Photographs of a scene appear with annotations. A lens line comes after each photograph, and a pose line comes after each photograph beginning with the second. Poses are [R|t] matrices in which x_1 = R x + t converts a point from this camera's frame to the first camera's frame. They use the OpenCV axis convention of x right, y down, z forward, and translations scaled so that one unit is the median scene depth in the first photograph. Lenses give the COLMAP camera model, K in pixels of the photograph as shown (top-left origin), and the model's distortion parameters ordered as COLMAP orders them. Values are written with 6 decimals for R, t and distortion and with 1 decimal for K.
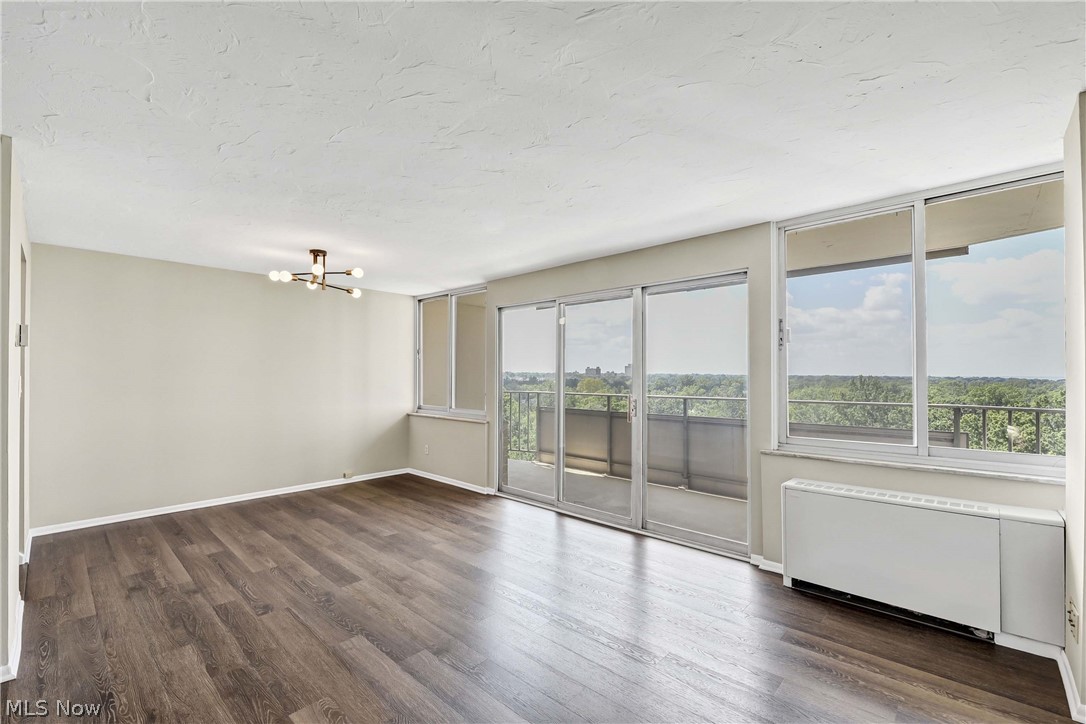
lens RADIAL K [[472.0, 0, 547.2], [0, 472.0, 366.3], [0, 0, 1]] dist [-0.001926, -0.001346]
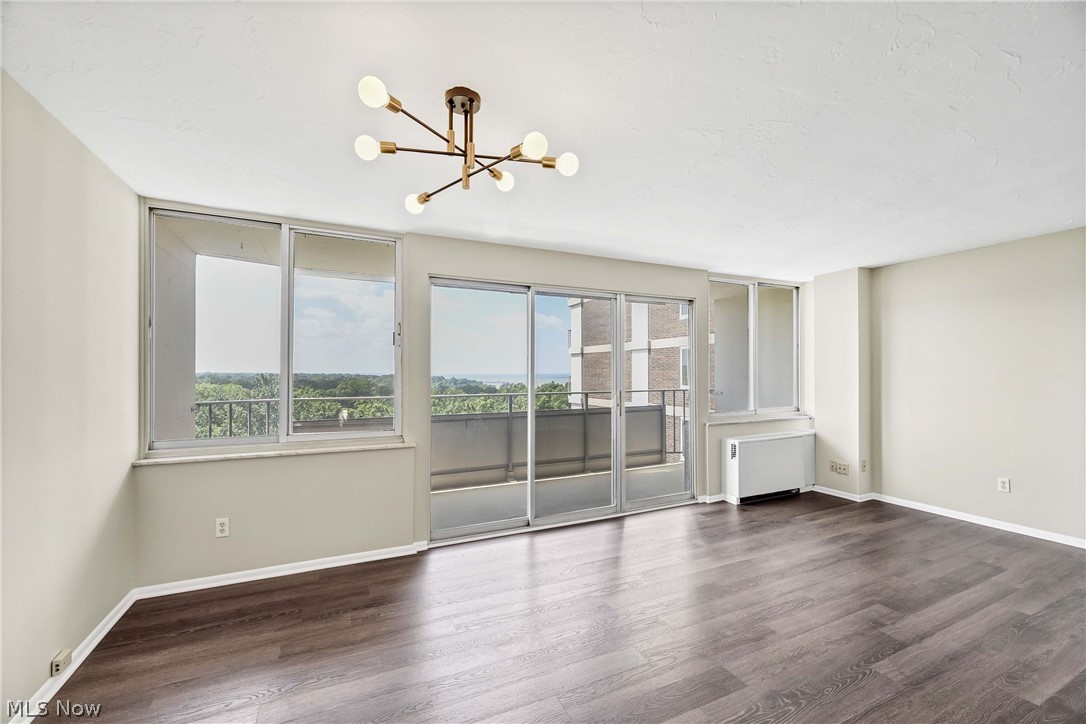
lens RADIAL K [[459.2, 0, 548.3], [0, 459.2, 370.6], [0, 0, 1]] dist [-0.004551, -0.000905]
pose [[0.349626, 0.002416, 0.936886, -0.867492], [-0.016969, 0.999849, 0.003754, 0.011042], [-0.936736, -0.017211, 0.349614, 0.781599]]
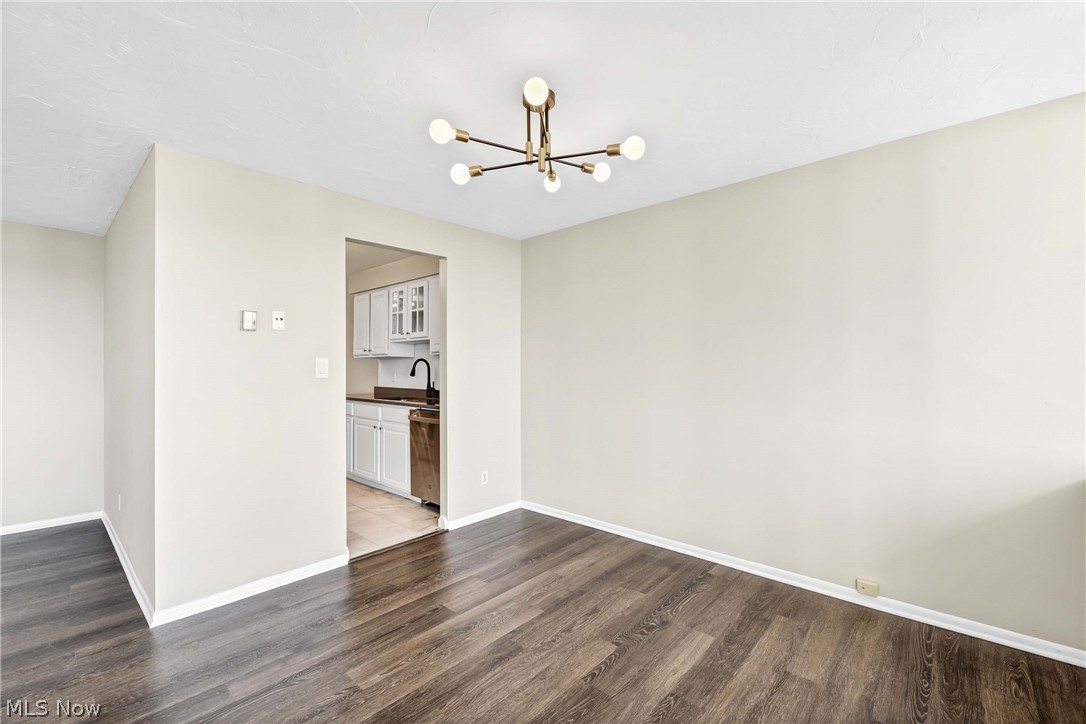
lens RADIAL K [[459.2, 0, 549.2], [0, 459.2, 360.0], [0, 0, 1]] dist [-0.004551, -0.000905]
pose [[0.020505, -0.015850, -0.999664, -0.001698], [0.023452, 0.999607, -0.015368, 0.029393], [0.999515, -0.023129, 0.020869, 1.002299]]
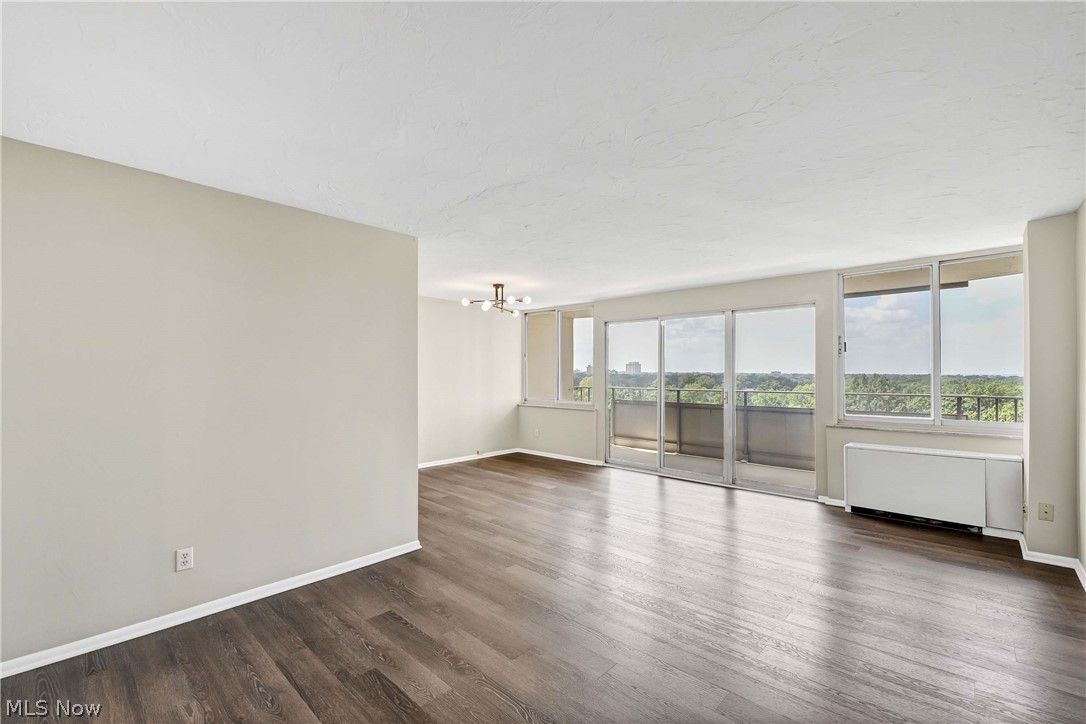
lens RADIAL K [[472.0, 0, 543.2], [0, 472.0, 367.3], [0, 0, 1]] dist [-0.001926, -0.001346]
pose [[0.999986, -0.000658, -0.005244, -0.345925], [0.000689, 0.999982, 0.005900, -0.008763], [0.005240, -0.005903, 0.999969, -0.390077]]
